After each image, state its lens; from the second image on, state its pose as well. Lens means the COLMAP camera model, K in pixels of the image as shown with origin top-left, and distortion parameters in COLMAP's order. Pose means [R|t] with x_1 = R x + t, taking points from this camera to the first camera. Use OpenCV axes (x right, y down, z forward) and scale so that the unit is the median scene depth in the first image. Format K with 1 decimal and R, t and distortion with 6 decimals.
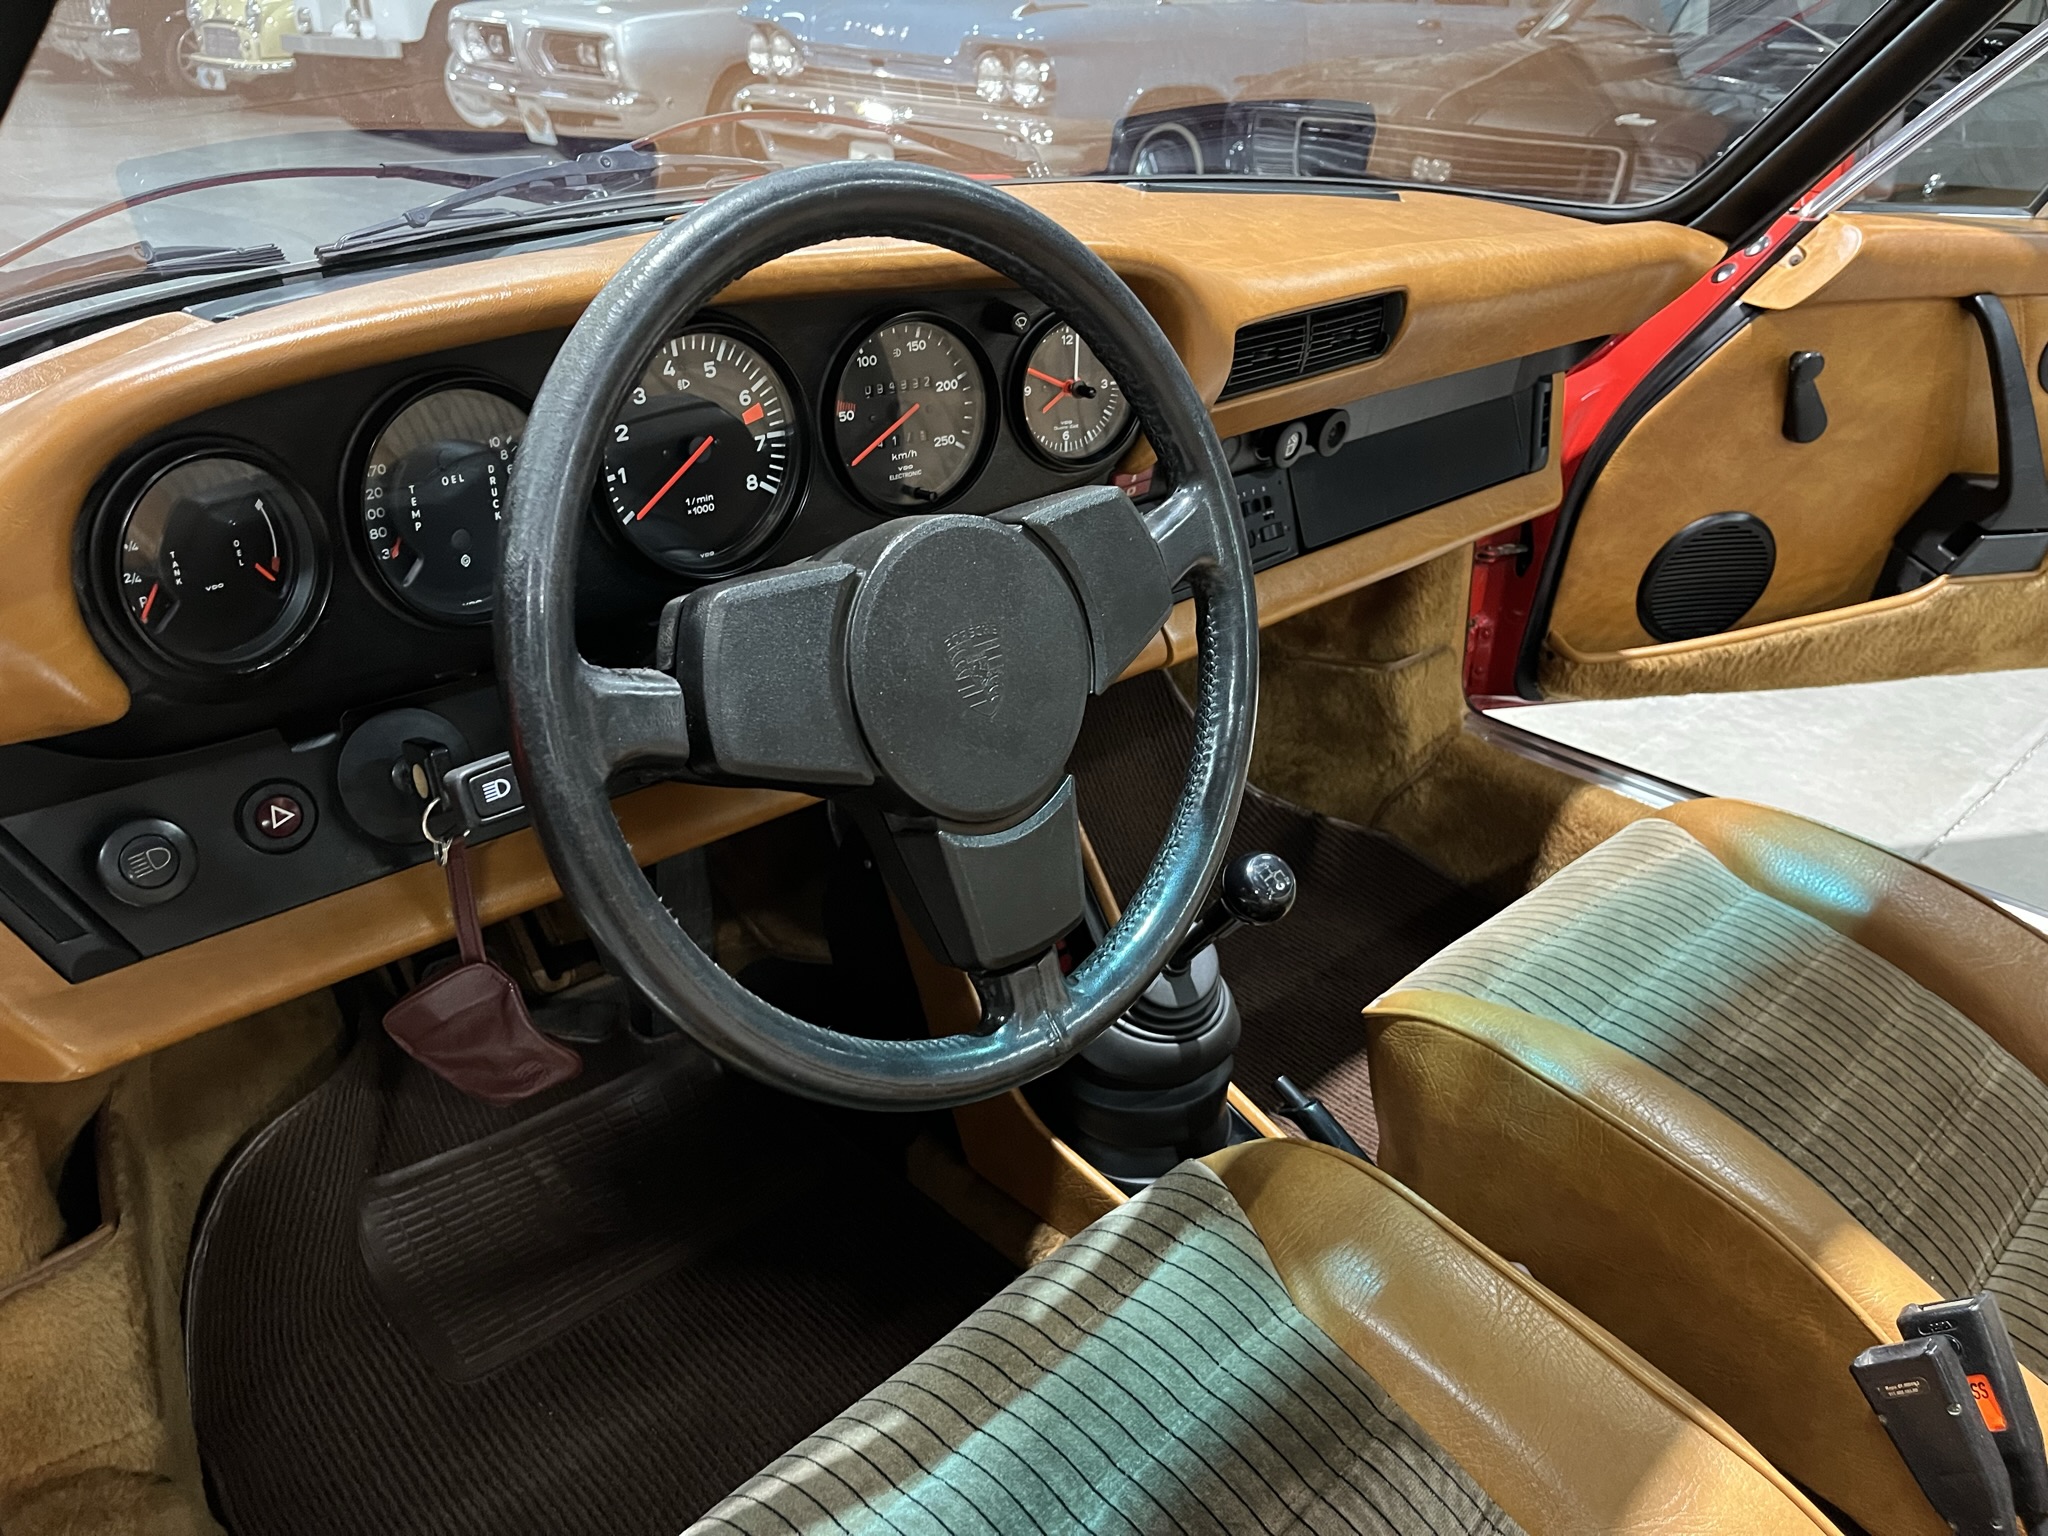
lens RADIAL K [[1539.7, 0, 1043.9], [0, 1539.7, 809.5], [0, 0, 1]] dist [0.047088, -0.068802]
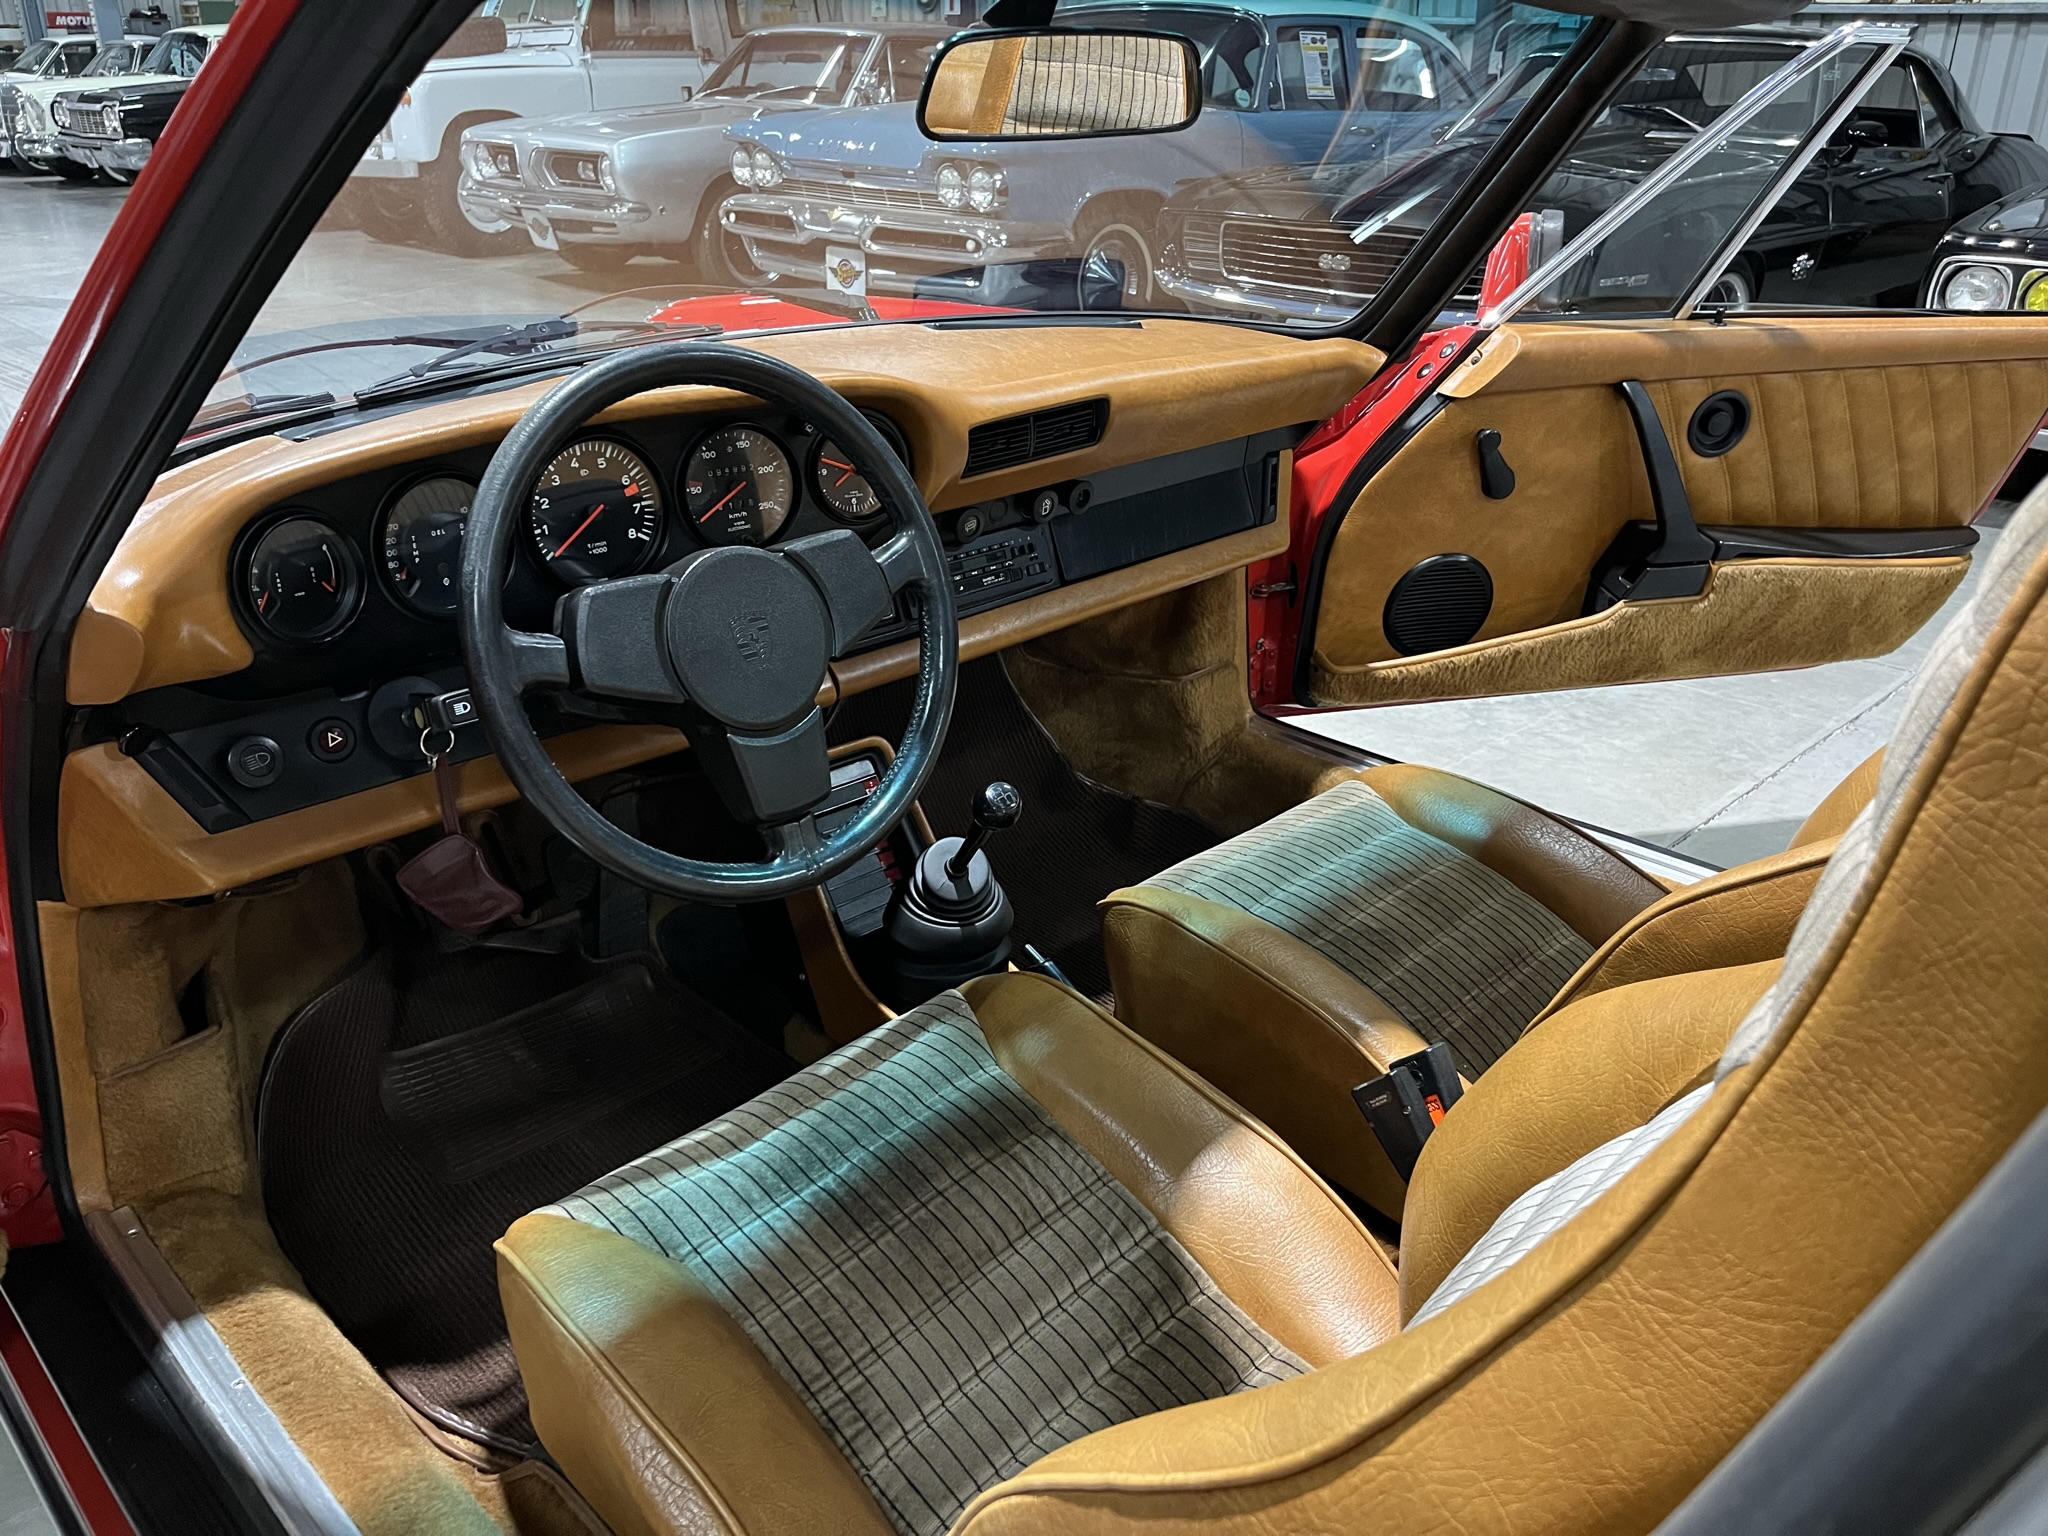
lens RADIAL K [[1539.7, 0, 1046.4], [0, 1539.7, 809.0], [0, 0, 1]] dist [0.047088, -0.068802]
pose [[0.999819, -0.017640, -0.007134, 0.186293], [0.017296, 0.998806, -0.045699, 0.114950], [0.007931, 0.045567, 0.998930, -0.431075]]
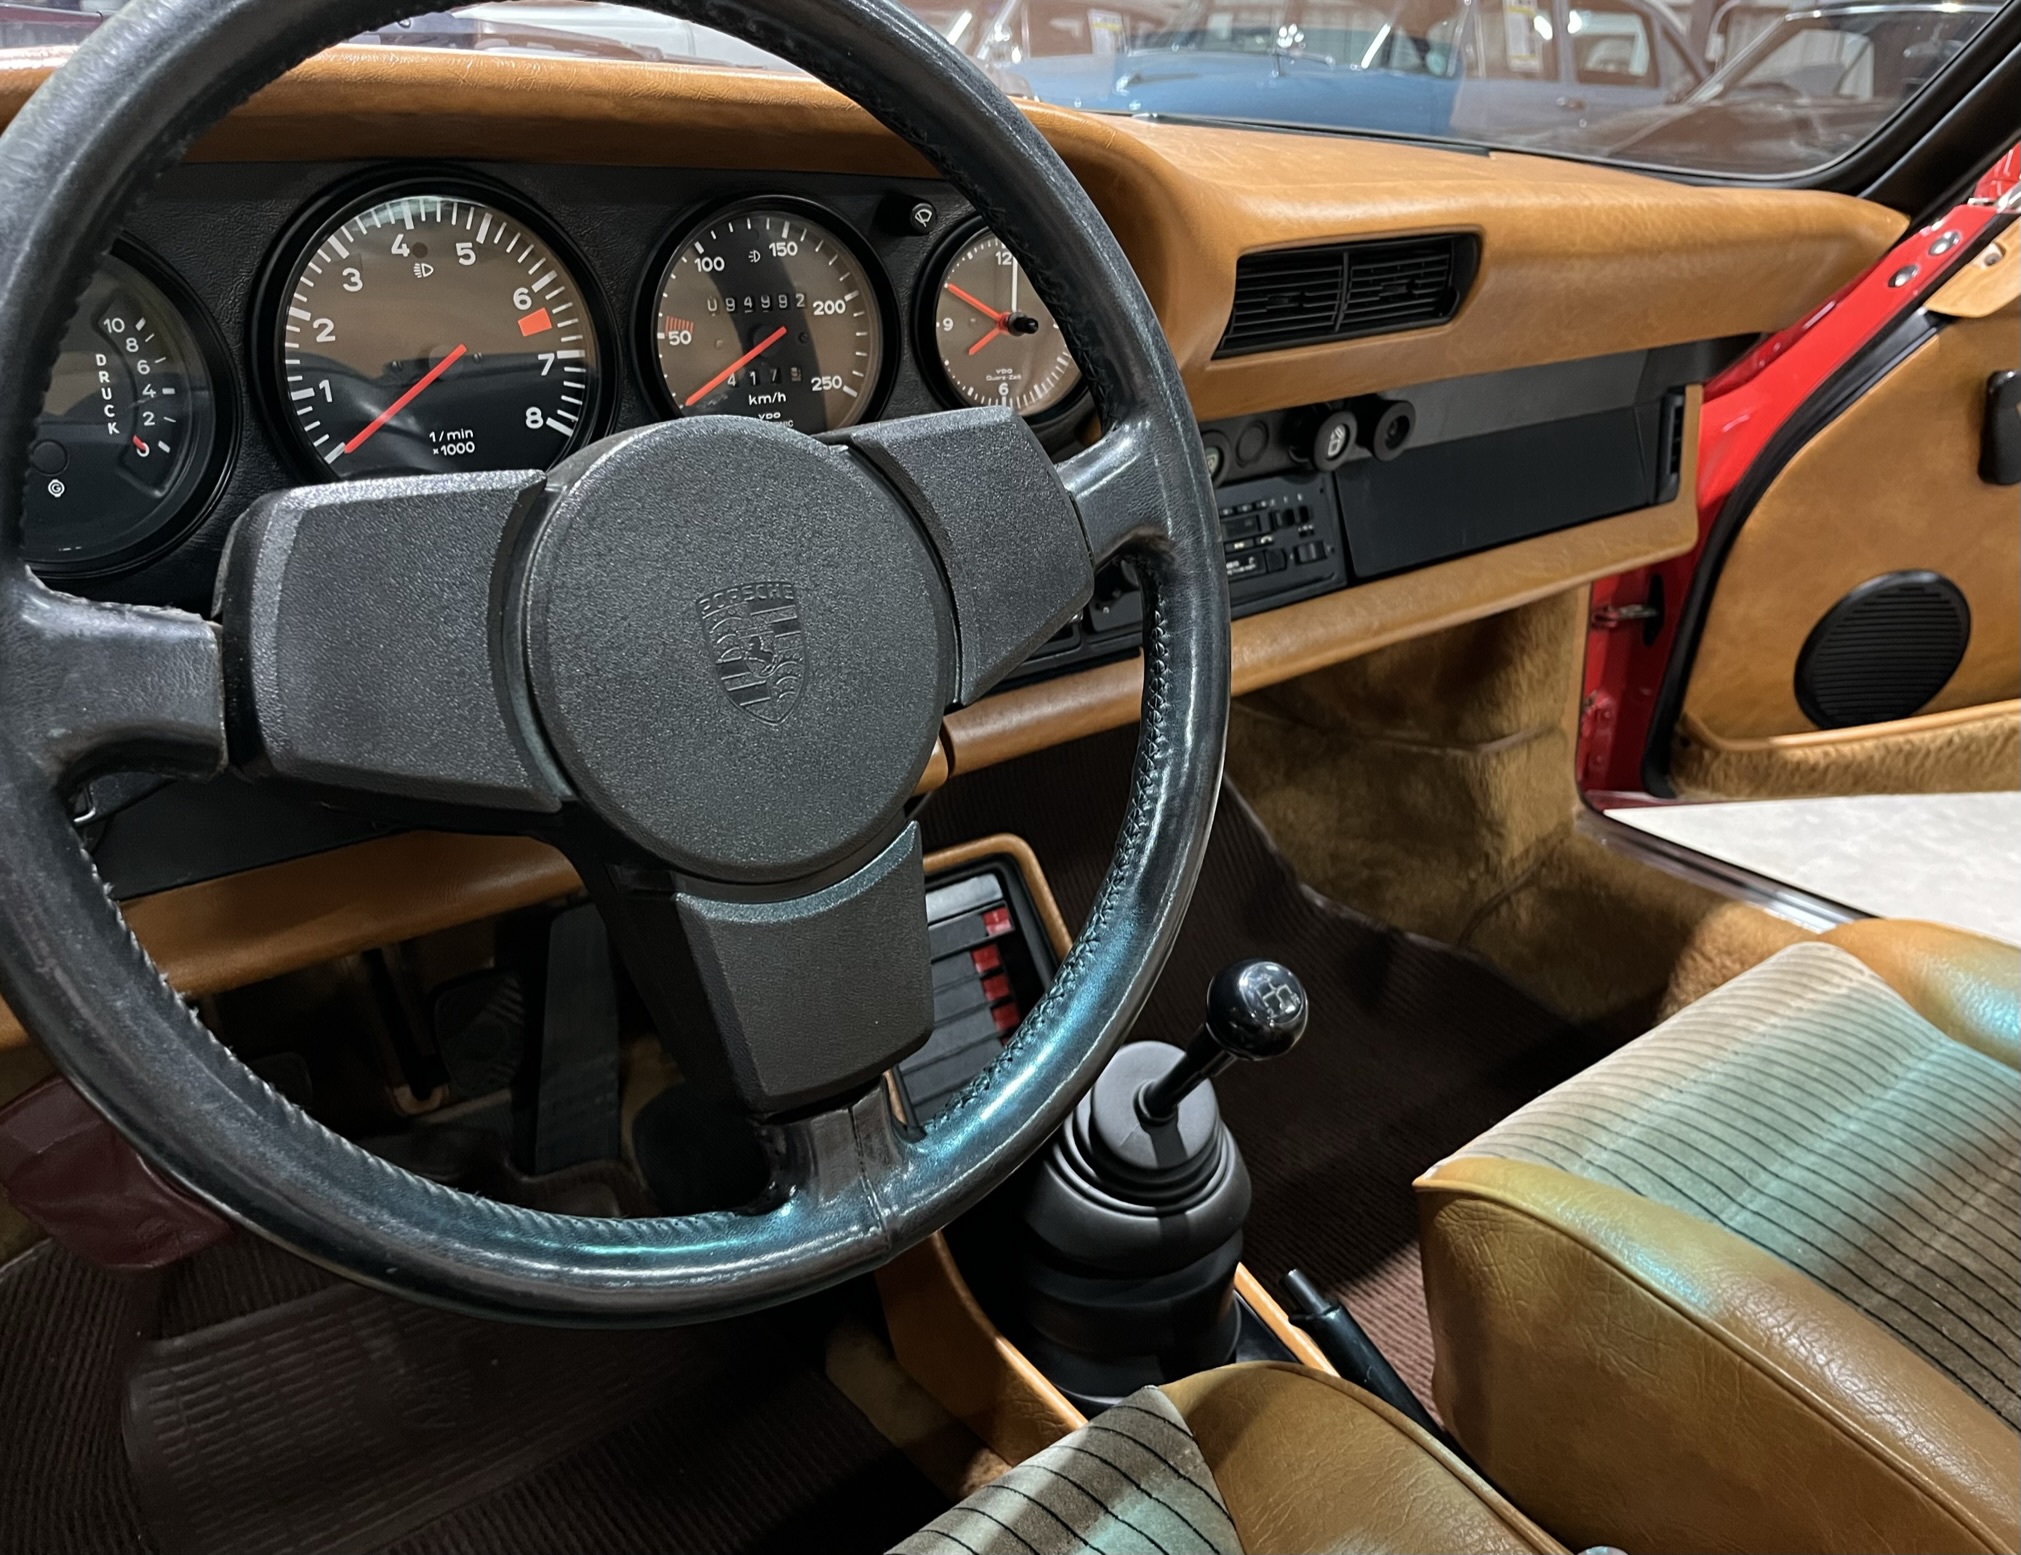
lens RADIAL K [[1627.1, 0, 1053.8], [0, 1627.1, 821.0], [0, 0, 1]] dist [0.045479, -0.075260]
pose [[0.997639, 0.027253, -0.063034, 0.085030], [-0.031485, 0.997245, -0.067161, 0.016194], [0.061030, 0.068987, 0.995749, 0.209182]]
